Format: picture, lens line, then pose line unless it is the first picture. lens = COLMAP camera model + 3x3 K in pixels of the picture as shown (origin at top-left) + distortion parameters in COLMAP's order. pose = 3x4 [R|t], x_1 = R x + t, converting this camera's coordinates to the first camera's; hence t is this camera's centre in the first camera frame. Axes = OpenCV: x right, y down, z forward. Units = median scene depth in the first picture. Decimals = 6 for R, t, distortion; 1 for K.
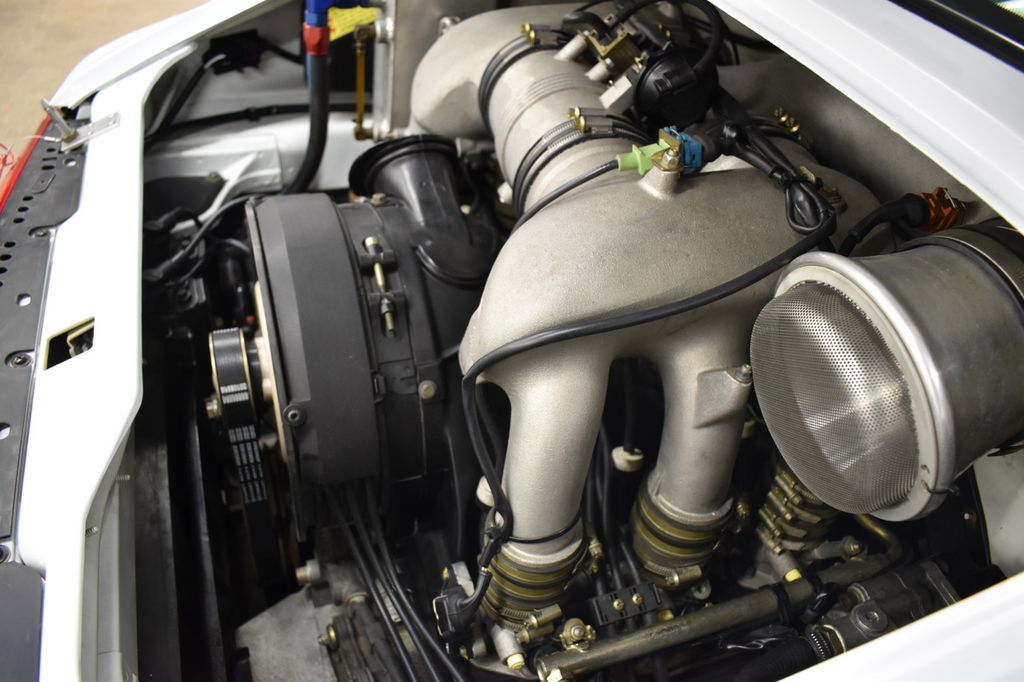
lens RADIAL K [[790.6, 0, 511.7], [0, 790.6, 339.3], [0, 0, 1]] dist [-0.091896, 0.014357]
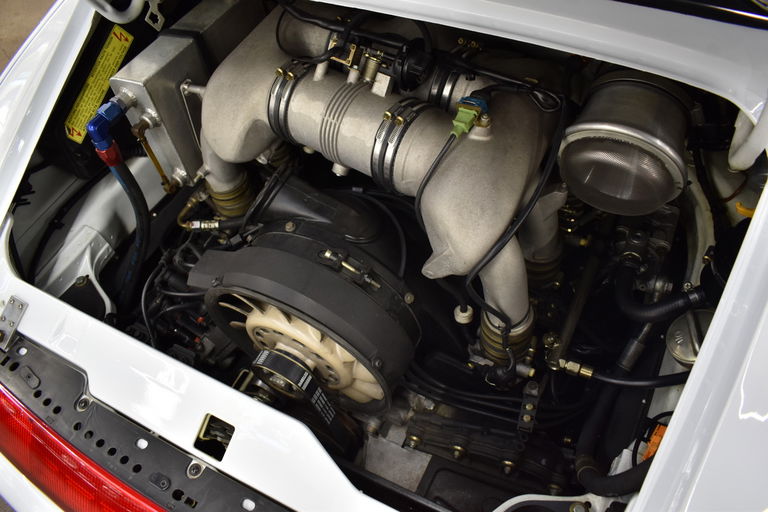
lens RADIAL K [[592.9, 0, 386.3], [0, 592.9, 259.1], [0, 0, 1]] dist [-0.091896, 0.014357]
pose [[0.711467, -0.651499, 0.263371, -0.389658], [0.566314, 0.753471, 0.334021, -0.419787], [-0.416057, -0.088494, 0.905023, -0.125095]]
